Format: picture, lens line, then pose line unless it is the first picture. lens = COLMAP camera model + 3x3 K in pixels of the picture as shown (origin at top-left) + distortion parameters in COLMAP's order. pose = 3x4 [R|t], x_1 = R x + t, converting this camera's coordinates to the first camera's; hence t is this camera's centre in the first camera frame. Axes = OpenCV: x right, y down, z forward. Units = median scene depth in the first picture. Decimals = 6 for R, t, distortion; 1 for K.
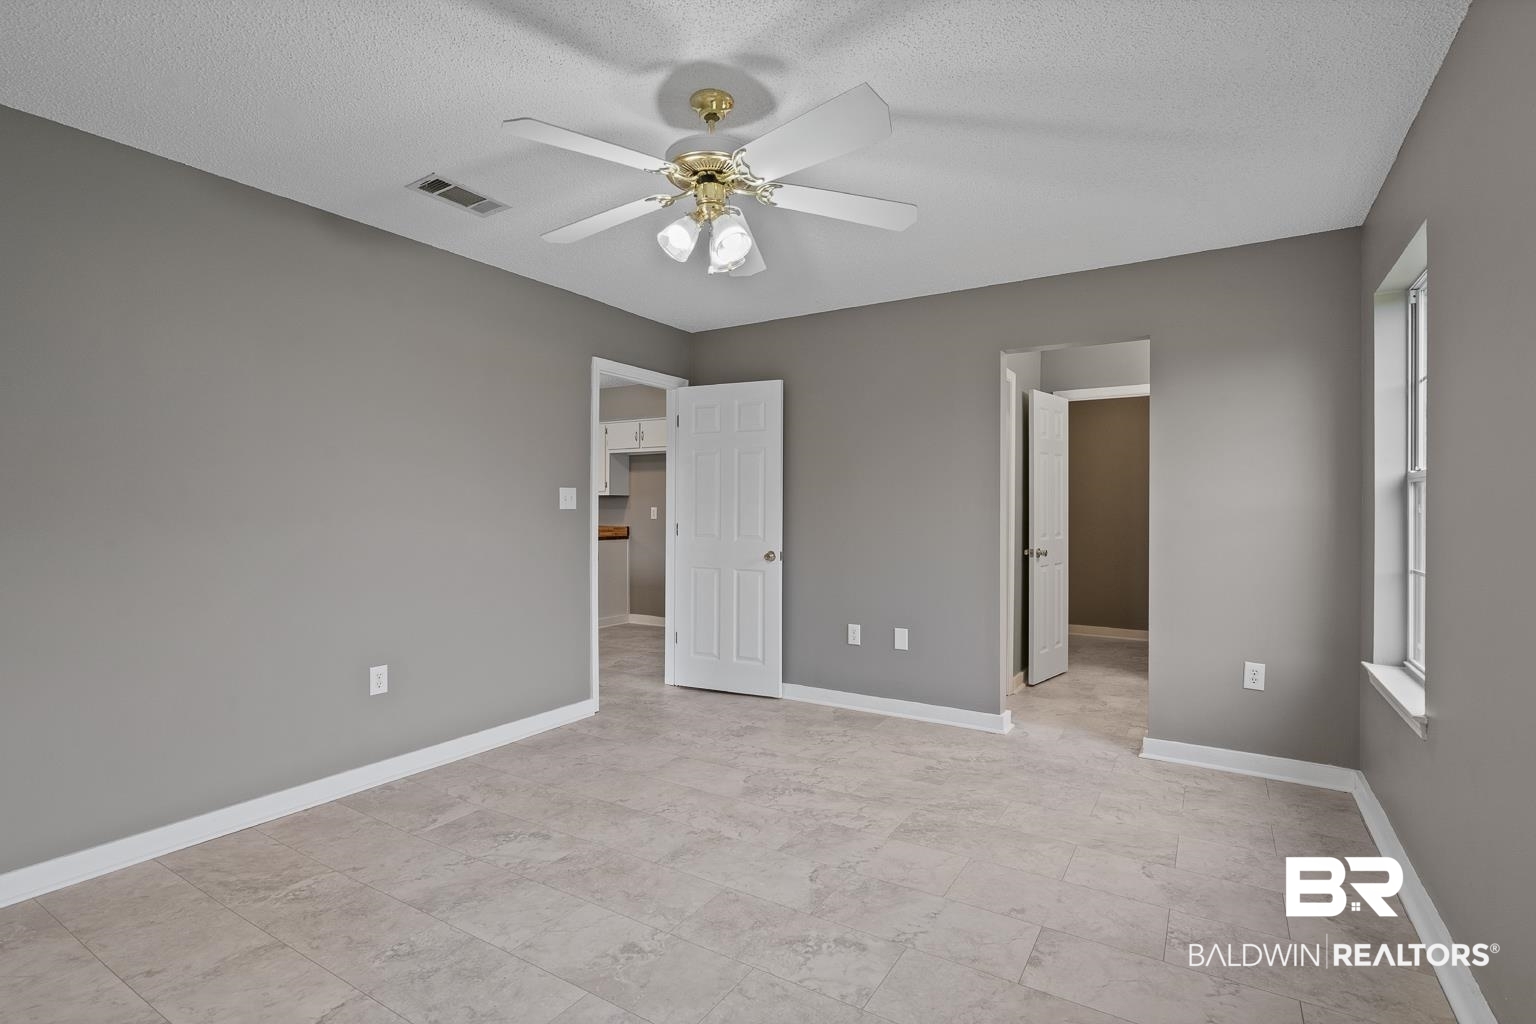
lens RADIAL K [[720.8, 0, 757.7], [0, 720.8, 508.6], [0, 0, 1]] dist [-0.007786, 0.003720]
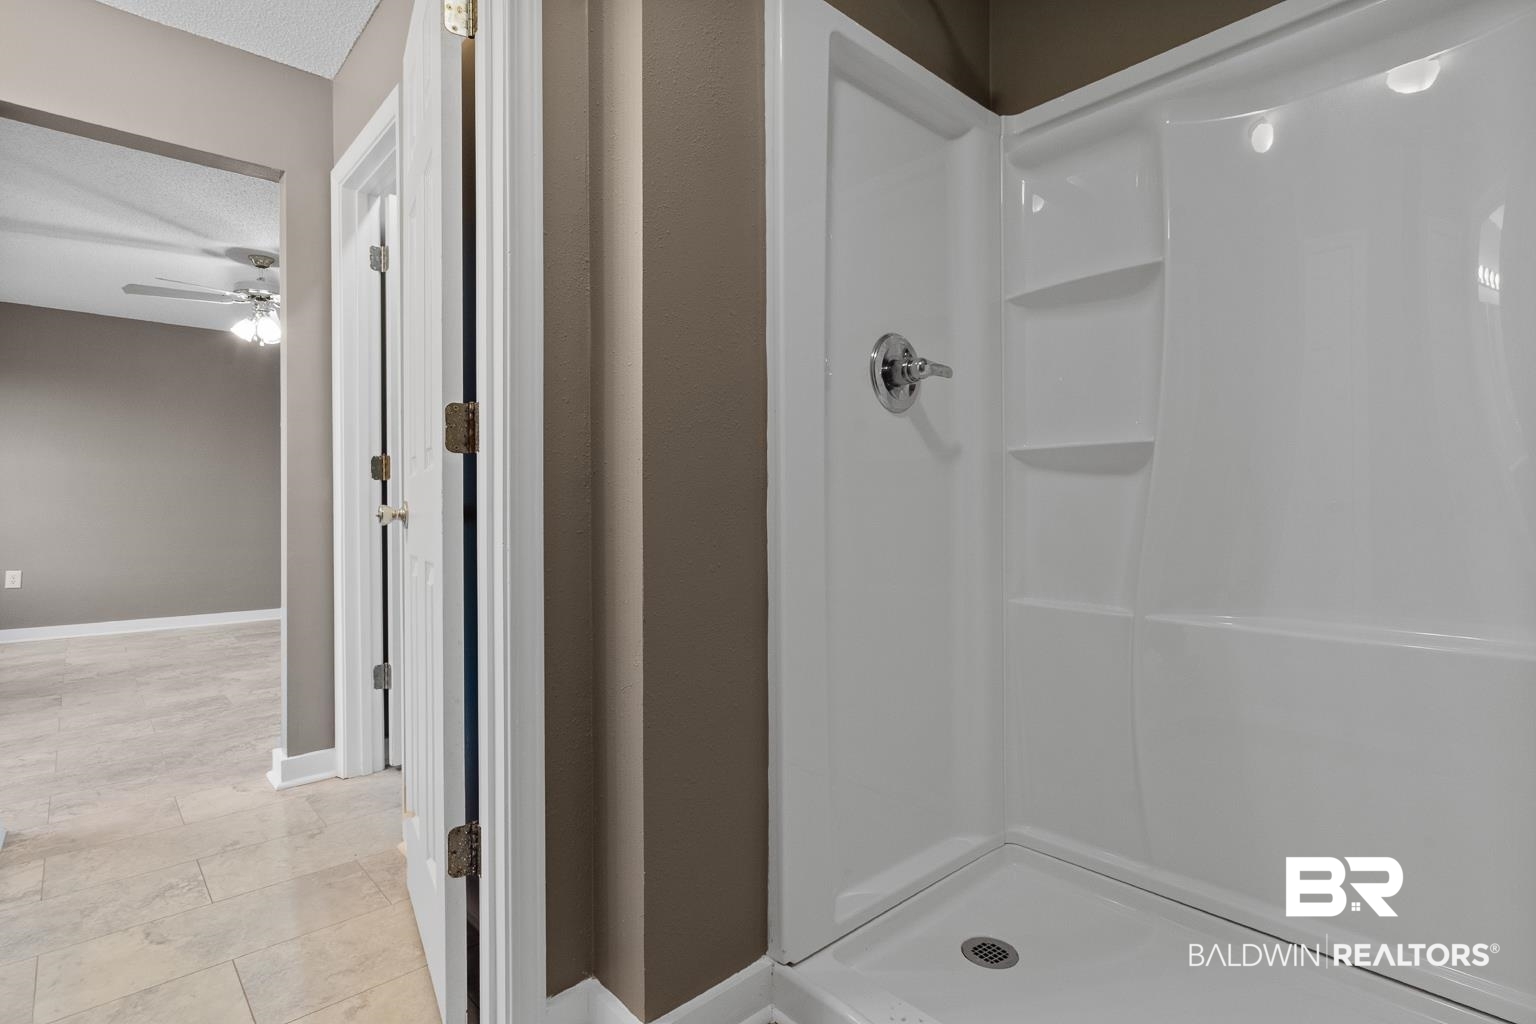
lens RADIAL K [[720.8, 0, 759.3], [0, 720.8, 514.0], [0, 0, 1]] dist [-0.007786, 0.003720]
pose [[-0.233941, 0.001202, -0.972250, 1.250953], [-0.002291, 0.999996, 0.001787, 0.105148], [0.972248, 0.002645, -0.233938, 2.270495]]
